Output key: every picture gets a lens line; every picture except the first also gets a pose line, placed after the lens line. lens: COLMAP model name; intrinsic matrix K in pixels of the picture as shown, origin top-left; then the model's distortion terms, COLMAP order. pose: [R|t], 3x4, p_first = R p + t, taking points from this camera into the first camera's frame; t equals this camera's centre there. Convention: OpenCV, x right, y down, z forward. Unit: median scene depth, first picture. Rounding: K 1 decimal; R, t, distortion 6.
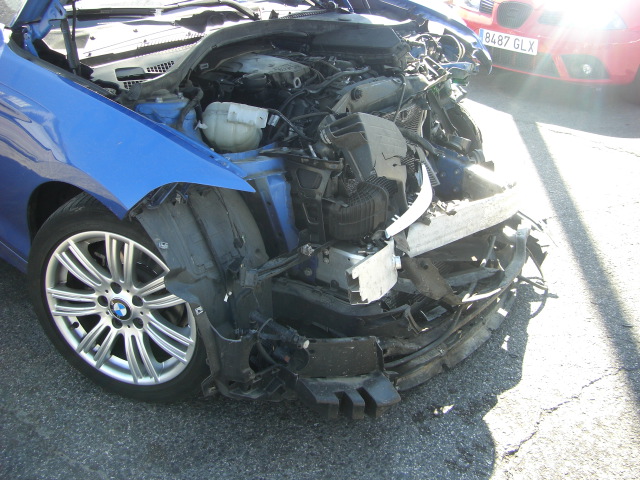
lens RADIAL K [[727.1, 0, 306.8], [0, 727.1, 210.9], [0, 0, 1]] dist [-0.175485, 0.146612]
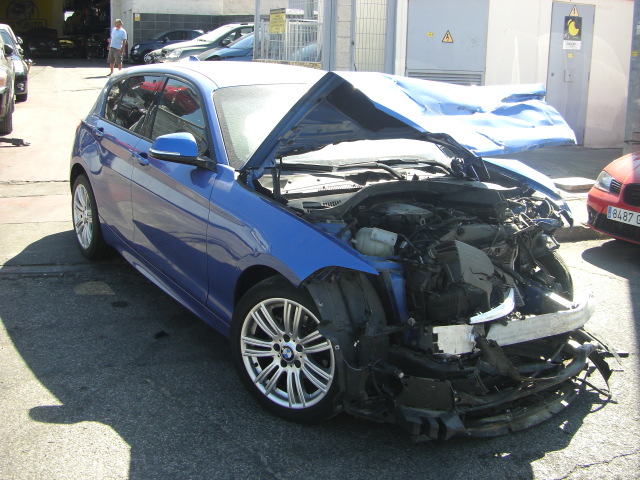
lens RADIAL K [[727.1, 0, 306.8], [0, 727.1, 210.9], [0, 0, 1]] dist [-0.175485, 0.146612]
pose [[0.967895, 0.066487, -0.242402, 0.126442], [-0.121781, 0.967677, -0.220843, 0.171254], [0.219883, 0.243272, 0.944706, -0.493559]]
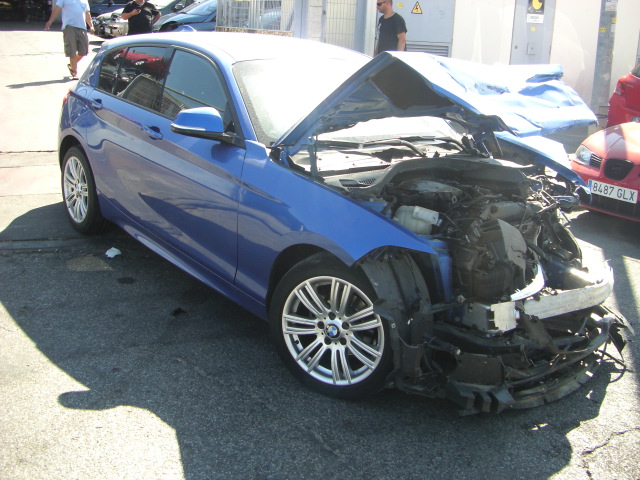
lens RADIAL K [[727.1, 0, 306.8], [0, 727.1, 210.9], [0, 0, 1]] dist [-0.175485, 0.146612]
pose [[0.985016, 0.076649, -0.154495, -0.090939], [-0.105100, 0.977036, -0.185352, 0.171633], [0.136740, 0.198812, 0.970451, -0.539914]]
